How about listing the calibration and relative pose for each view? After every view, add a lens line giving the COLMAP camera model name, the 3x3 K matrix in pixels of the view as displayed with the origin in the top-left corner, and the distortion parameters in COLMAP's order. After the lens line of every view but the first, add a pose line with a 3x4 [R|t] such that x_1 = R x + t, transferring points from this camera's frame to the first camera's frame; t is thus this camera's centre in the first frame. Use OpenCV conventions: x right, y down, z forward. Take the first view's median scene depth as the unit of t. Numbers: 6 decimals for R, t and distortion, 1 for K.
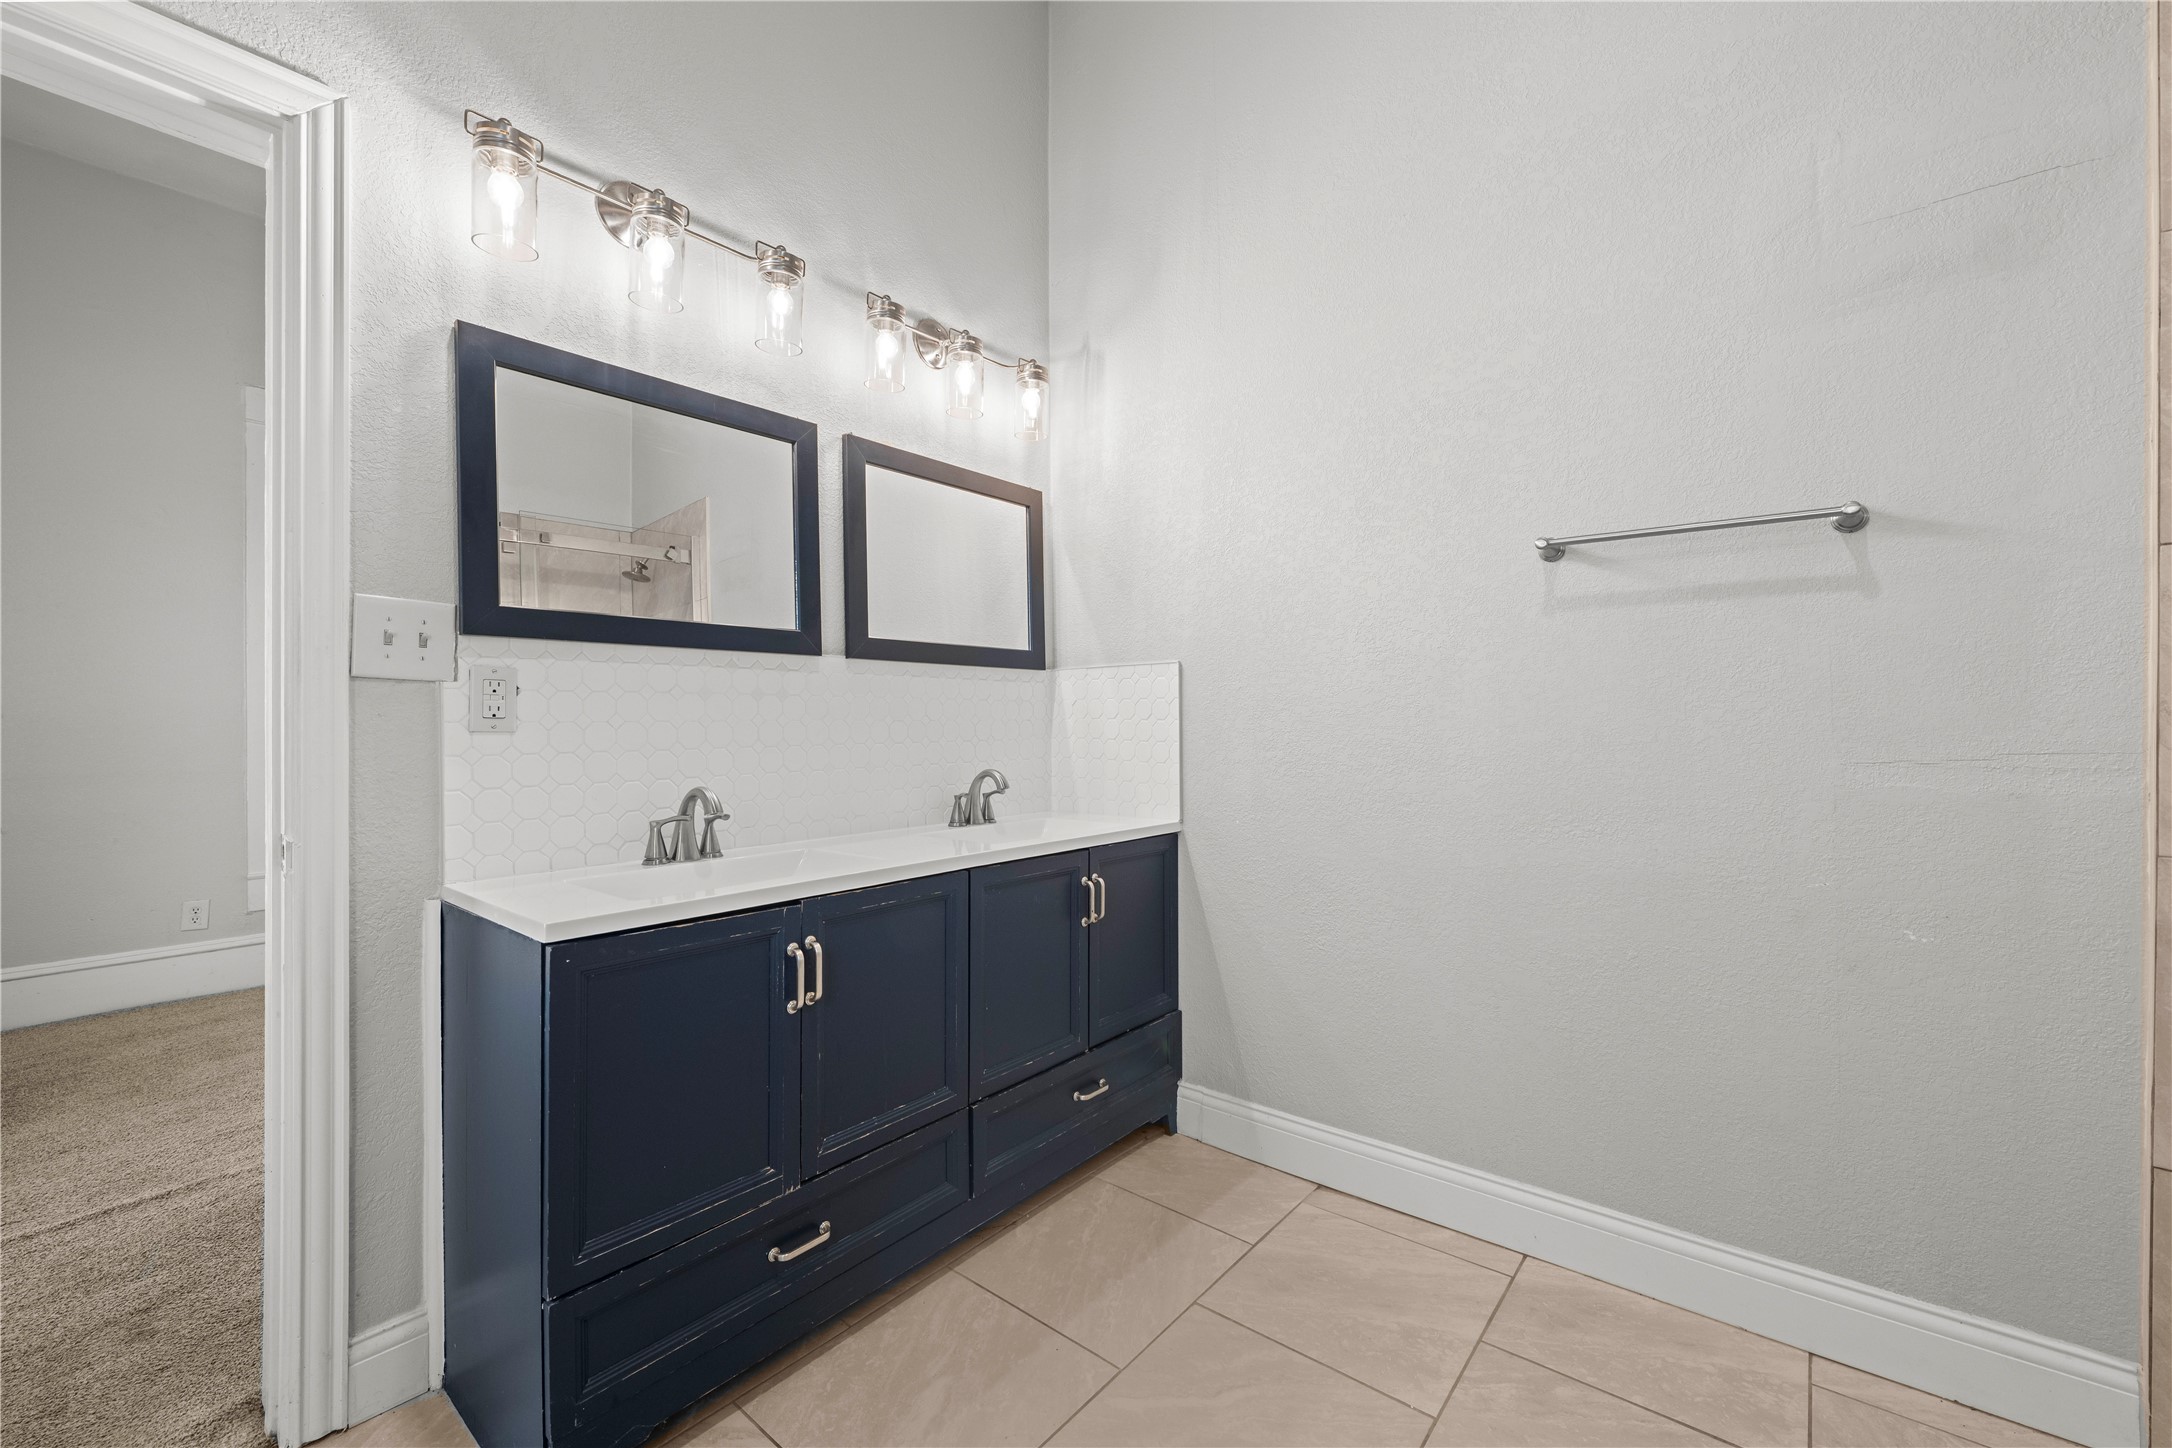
lens RADIAL K [[867.6, 0, 1096.0], [0, 867.6, 737.5], [0, 0, 1]] dist [-0.000232, -0.000308]
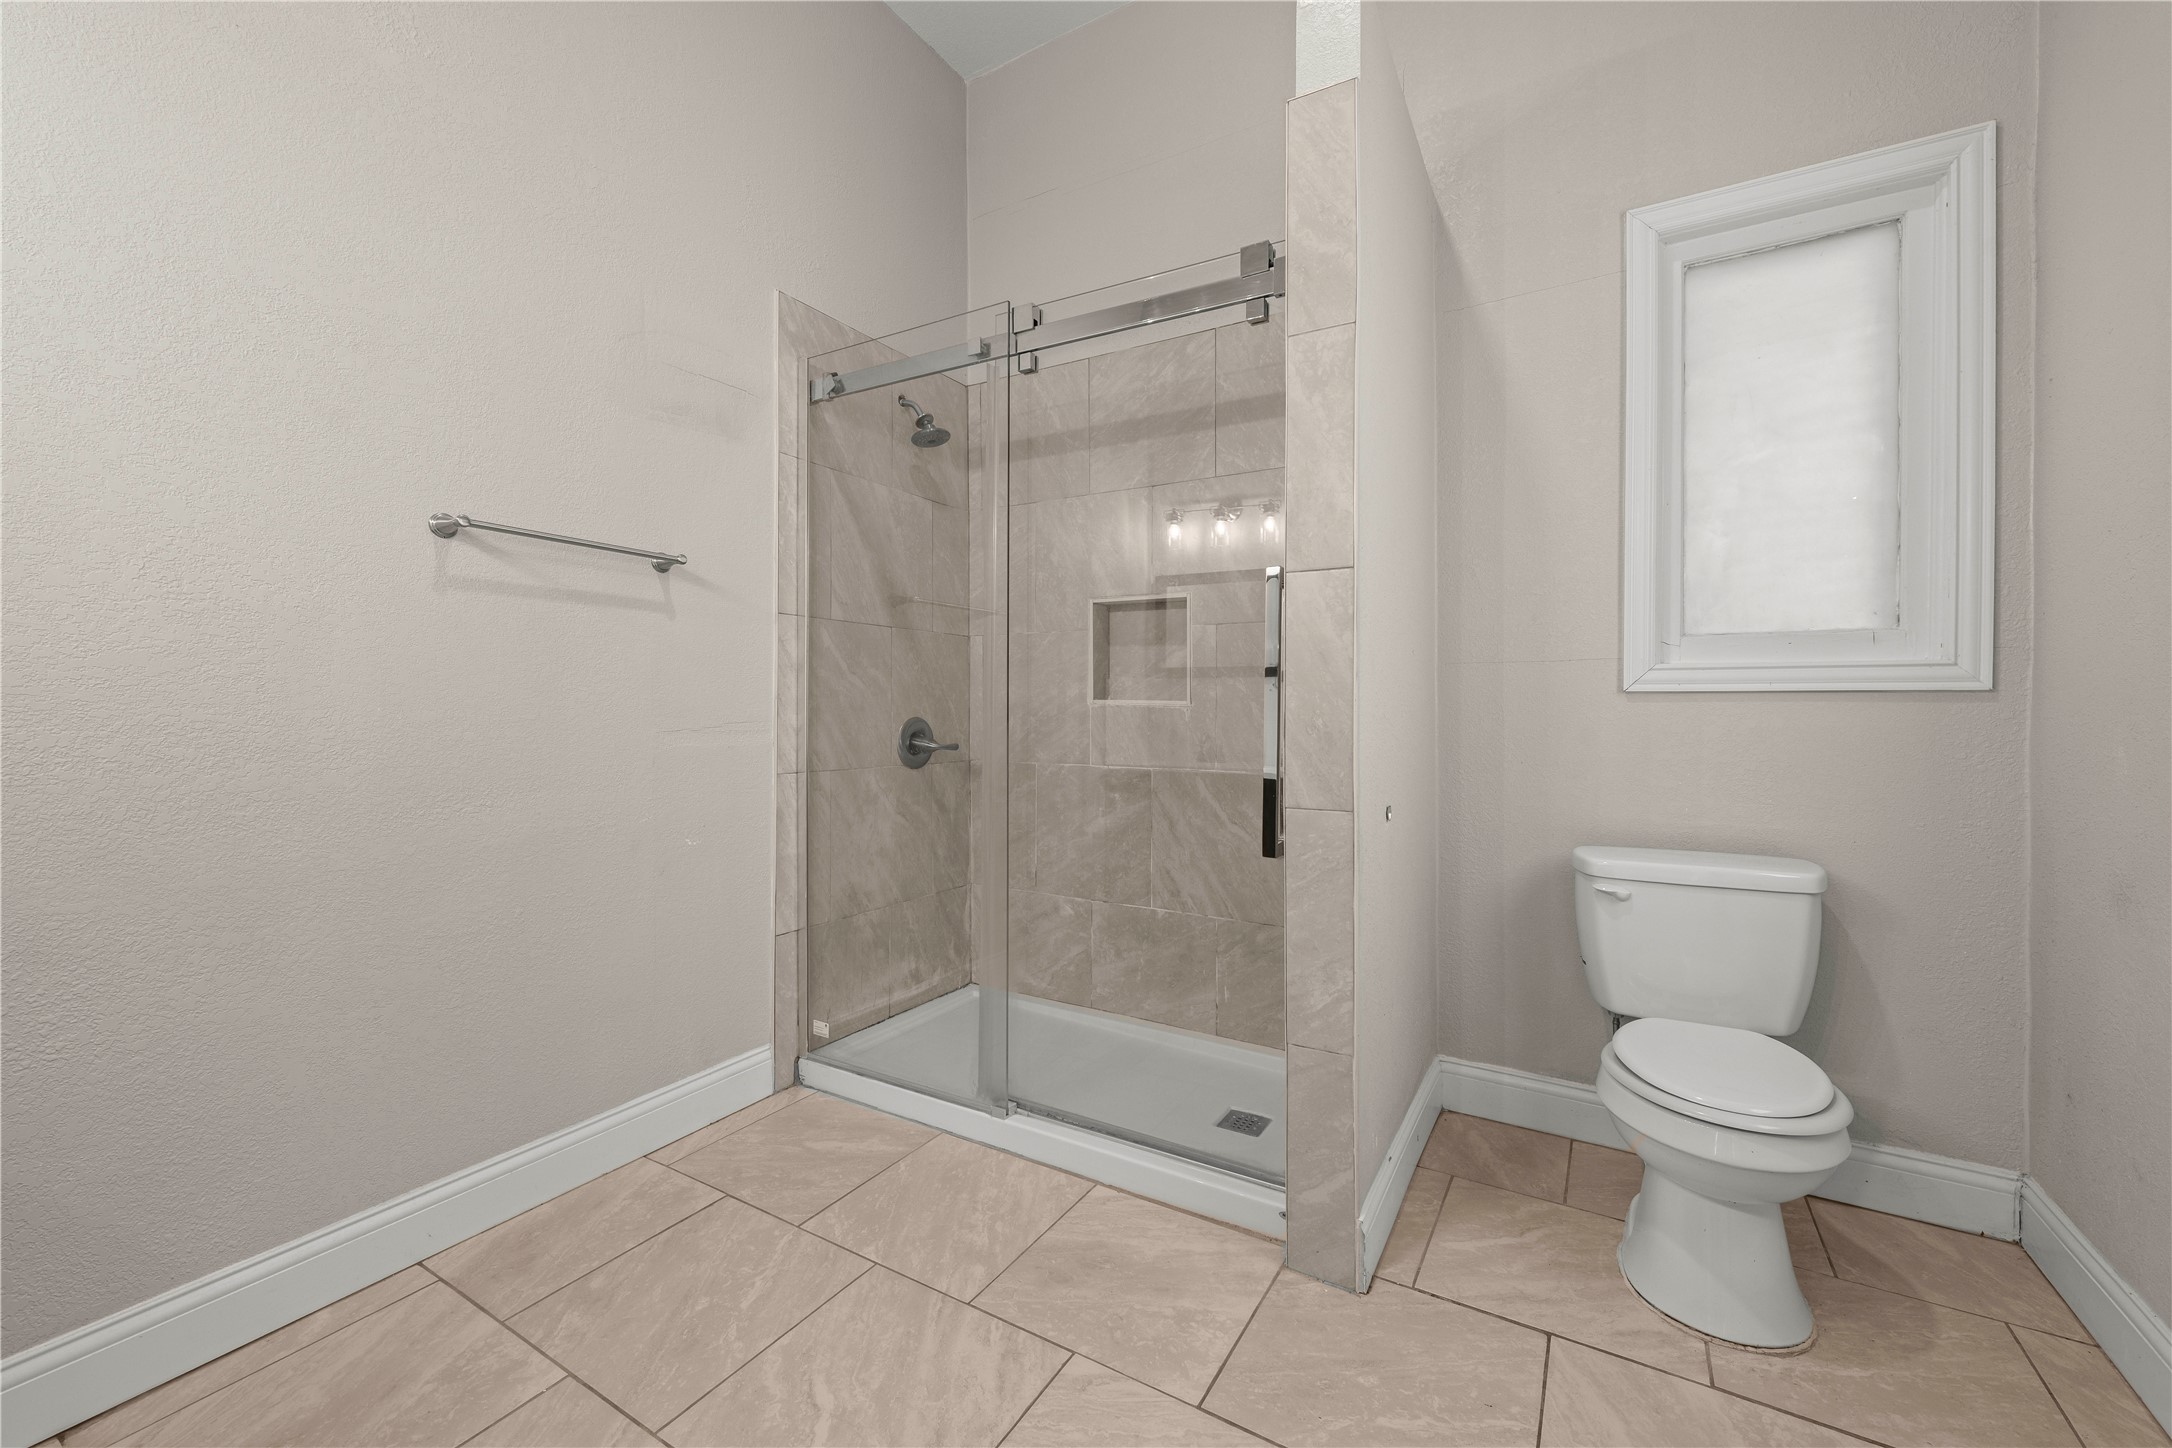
lens RADIAL K [[867.6, 0, 1096.0], [0, 867.6, 737.5], [0, 0, 1]] dist [-0.000232, -0.000308]
pose [[-0.153433, -0.028565, 0.987746, -0.623198], [0.014192, 0.999415, 0.031107, 0.004105], [-0.988057, 0.018791, -0.152938, 0.465724]]
